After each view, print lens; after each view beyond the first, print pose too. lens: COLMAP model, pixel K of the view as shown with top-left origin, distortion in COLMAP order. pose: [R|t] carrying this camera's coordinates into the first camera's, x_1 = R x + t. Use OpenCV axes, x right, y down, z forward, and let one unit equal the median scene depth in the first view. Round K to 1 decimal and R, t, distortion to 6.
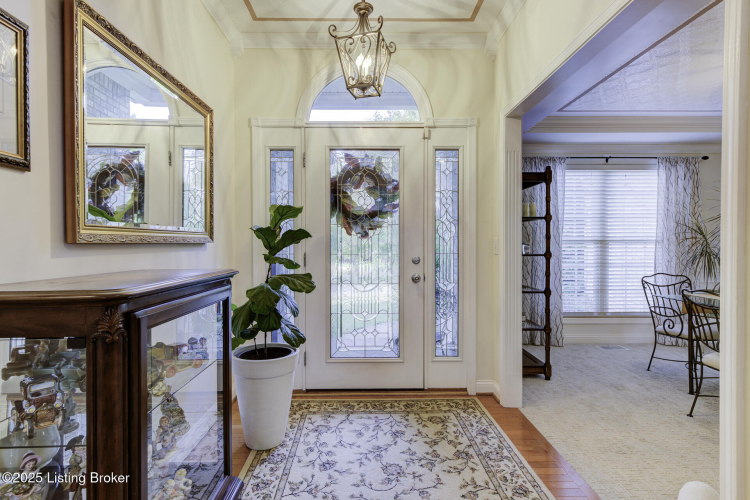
lens RADIAL K [[383.1, 0, 373.0], [0, 383.1, 247.7], [0, 0, 1]] dist [0.002589, 0.000528]
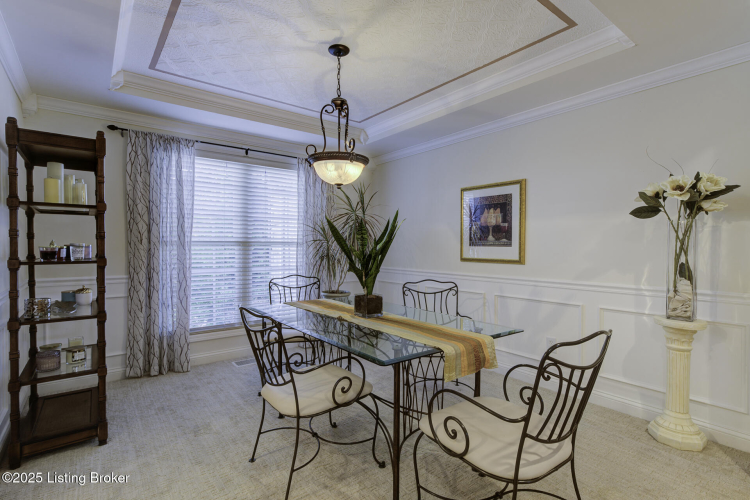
lens RADIAL K [[362.0, 0, 374.9], [0, 362.0, 250.9], [0, 0, 1]] dist [0.004088, 0.000059]
pose [[0.794810, -0.005493, 0.606834, 0.337178], [0.002752, 0.999981, 0.005447, -0.001655], [-0.606852, -0.002659, 0.794810, 0.143444]]
